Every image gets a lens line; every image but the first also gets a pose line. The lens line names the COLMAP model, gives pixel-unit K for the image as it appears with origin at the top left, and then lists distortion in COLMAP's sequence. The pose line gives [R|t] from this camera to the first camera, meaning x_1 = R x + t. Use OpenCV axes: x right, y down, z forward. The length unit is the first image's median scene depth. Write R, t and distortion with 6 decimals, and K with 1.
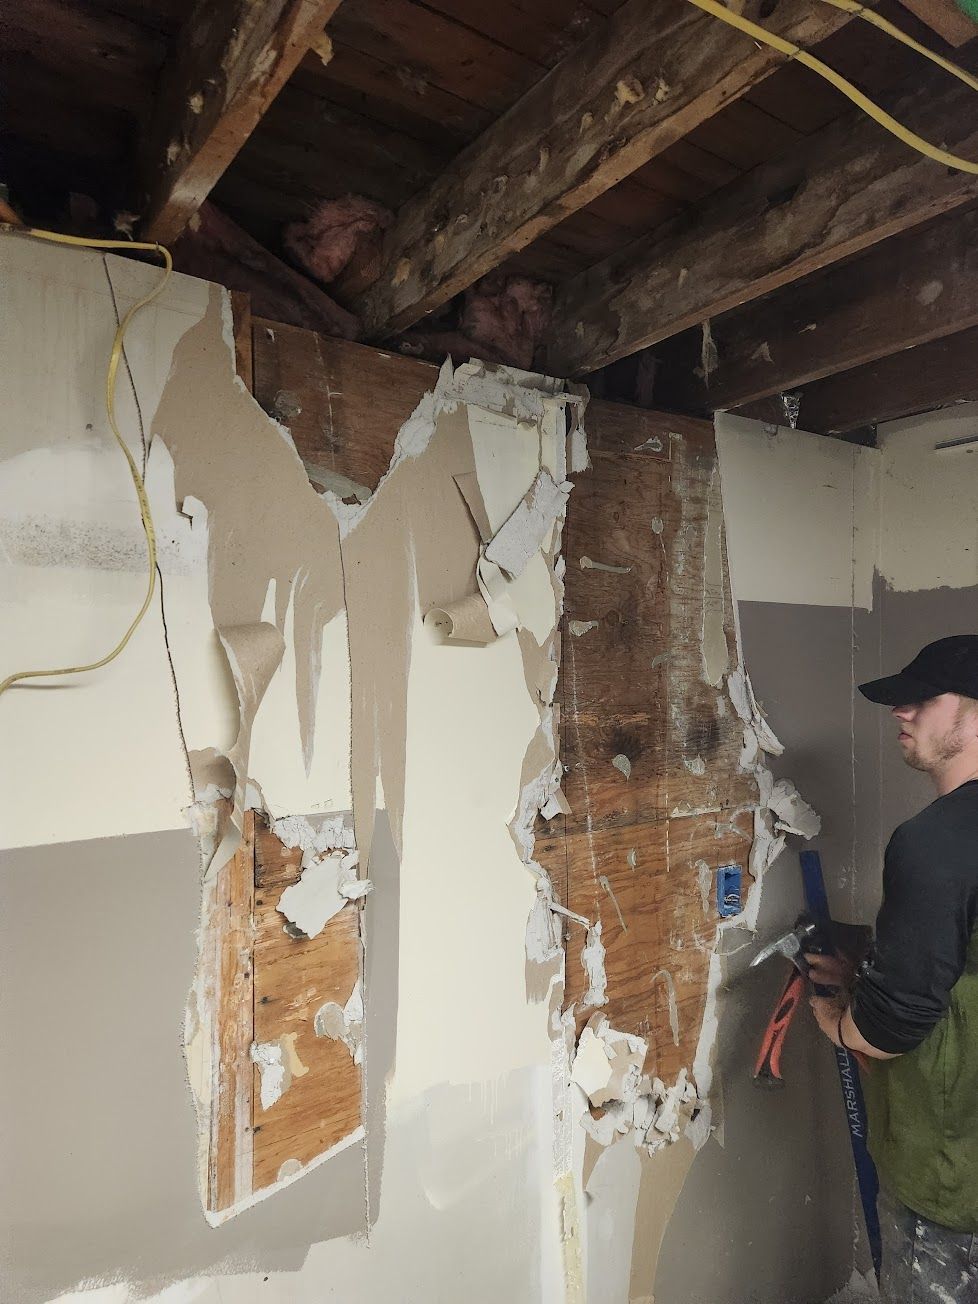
lens RADIAL K [[865.8, 0, 479.1], [0, 865.8, 641.5], [0, 0, 1]] dist [0.063232, -0.054954]
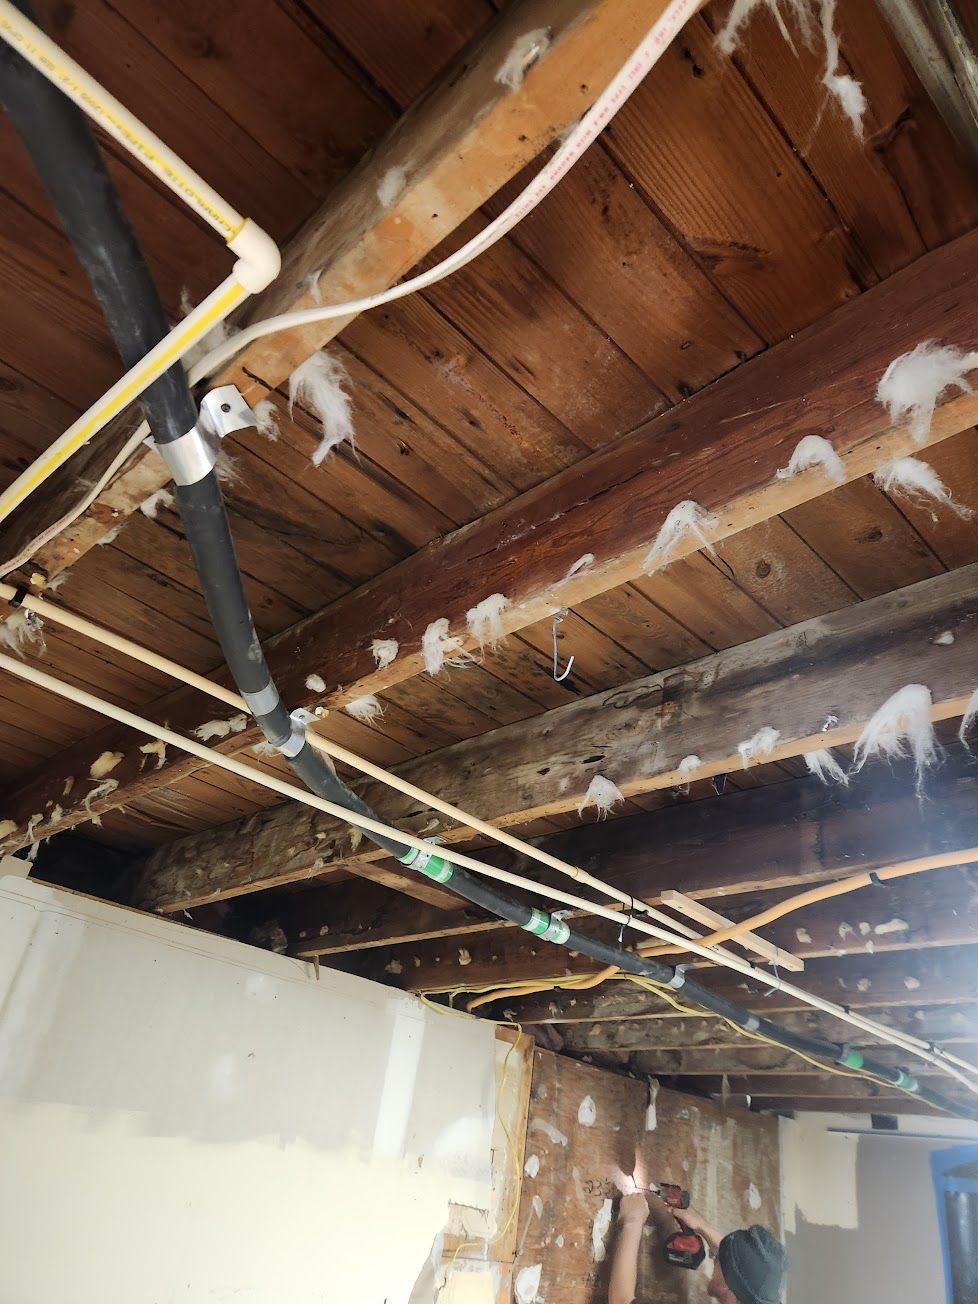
lens RADIAL K [[865.8, 0, 483.2], [0, 865.8, 660.5], [0, 0, 1]] dist [0.063232, -0.054954]
pose [[0.975230, 0.208094, 0.074987, -0.714264], [-0.146794, 0.862480, -0.484334, -0.119441], [-0.165462, 0.461329, 0.871664, -1.272019]]
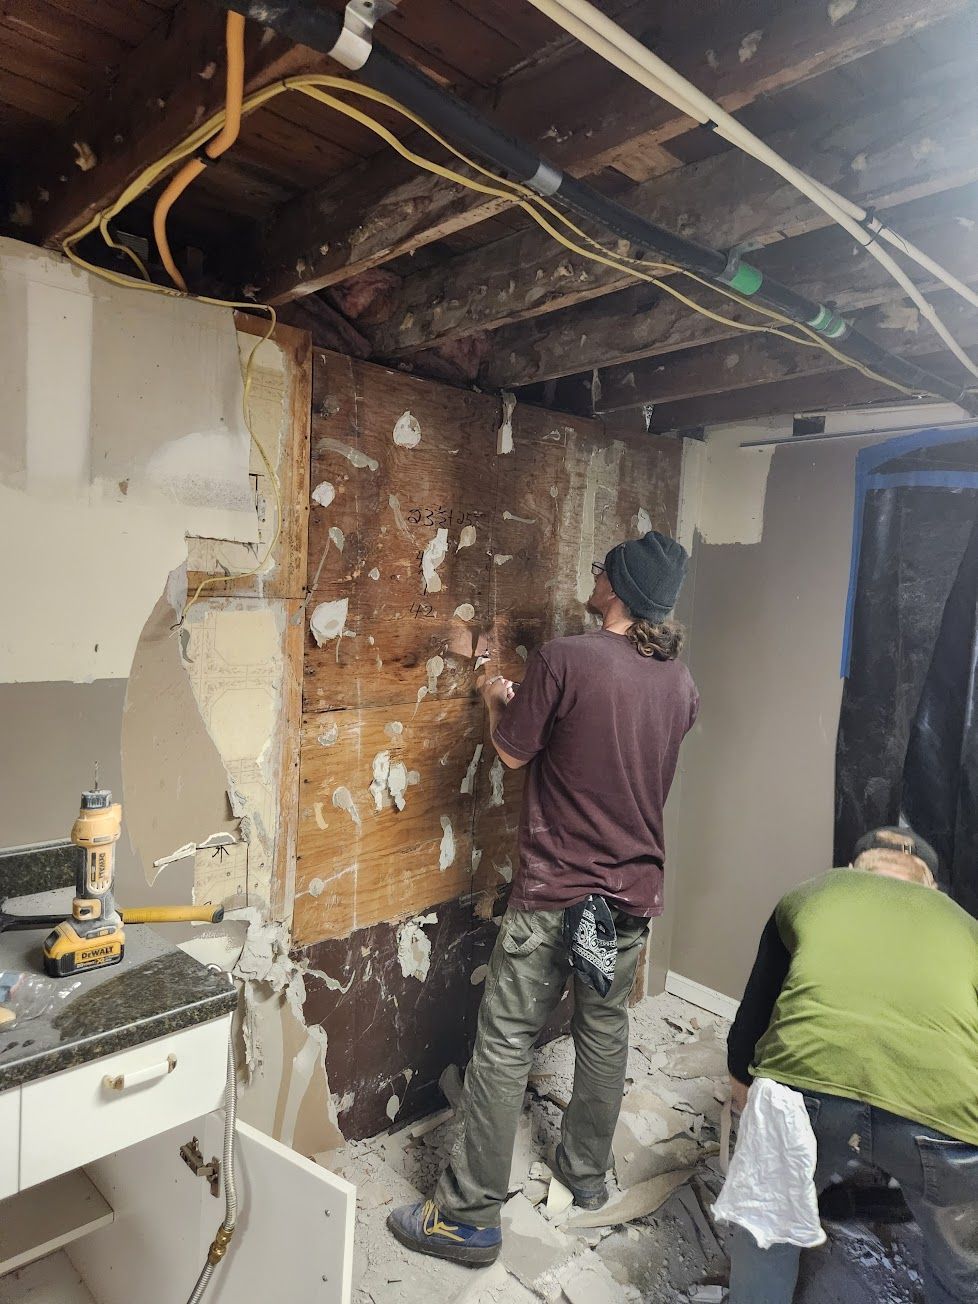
lens RADIAL K [[865.8, 0, 483.5], [0, 865.8, 632.6], [0, 0, 1]] dist [0.063232, -0.054954]
pose [[0.985739, 0.040780, 0.163267, -0.183936], [-0.054321, 0.995365, 0.079353, -0.008040], [-0.159275, -0.087090, 0.983385, -0.574288]]
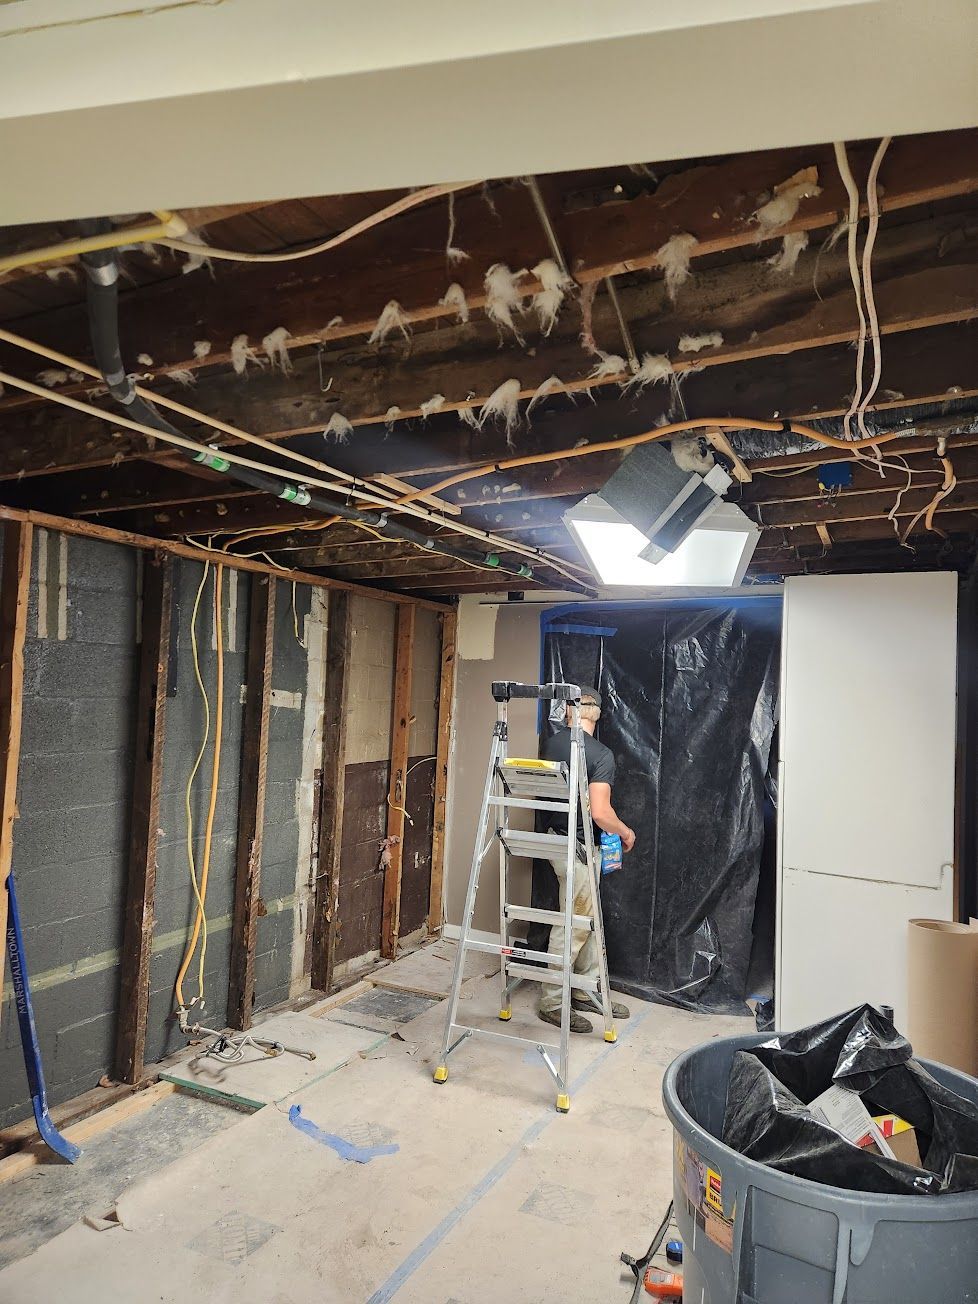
lens RADIAL K [[865.8, 0, 489.6], [0, 865.8, 647.7], [0, 0, 1]] dist [0.063232, -0.054954]
pose [[0.881775, 0.052770, 0.468709, -0.942798], [-0.049054, 0.998593, -0.020143, -0.070347], [-0.469112, -0.005230, 0.883123, -1.855106]]
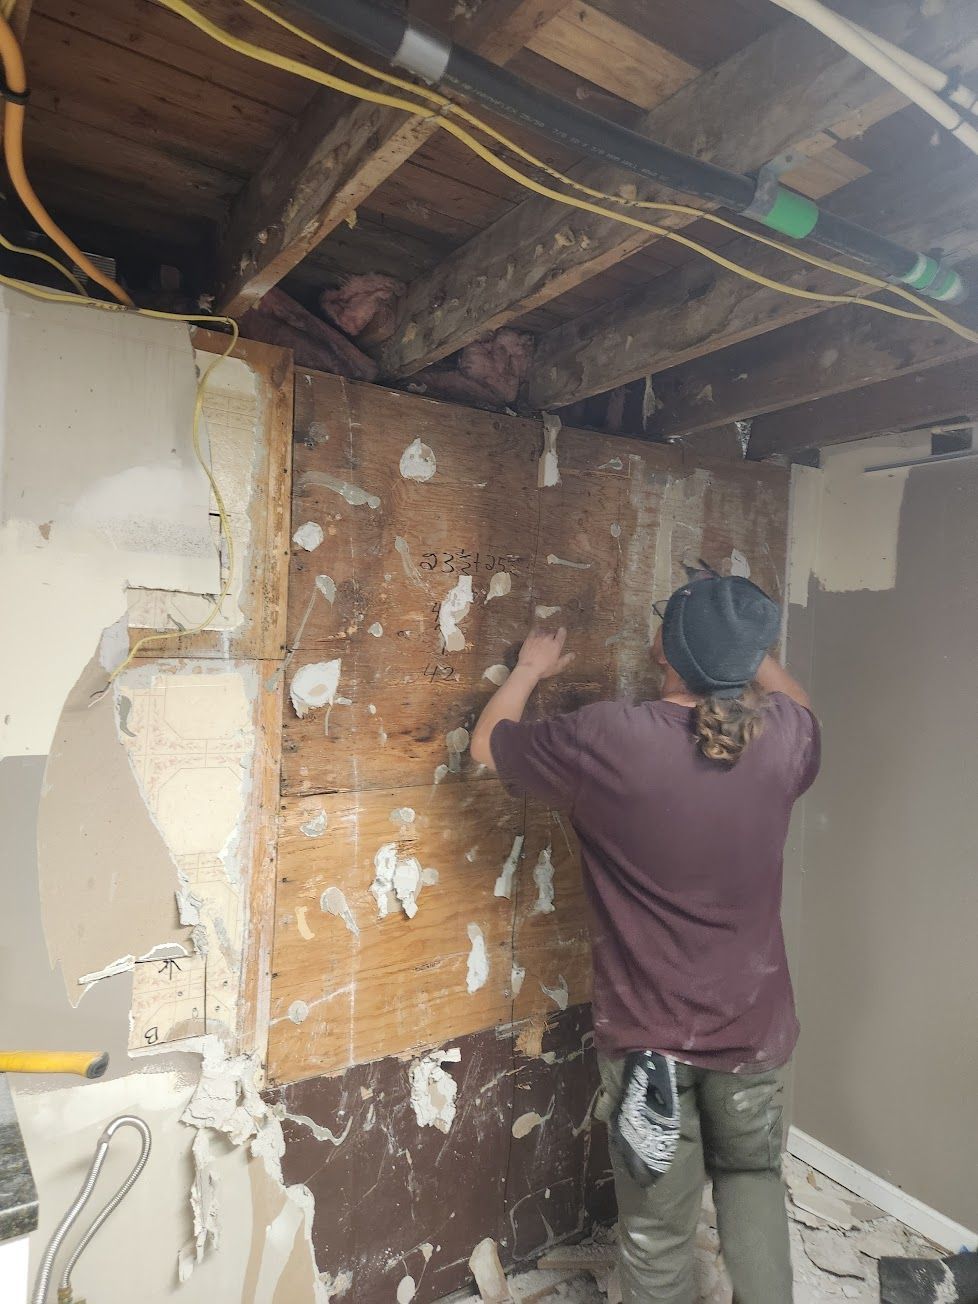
lens RADIAL K [[865.8, 0, 477.8], [0, 865.8, 631.5], [0, 0, 1]] dist [0.063232, -0.054954]
pose [[0.998606, 0.043859, -0.029383, 0.069656], [-0.043316, 0.998883, 0.018895, -0.007673], [0.030179, -0.017596, 0.999390, -0.300748]]
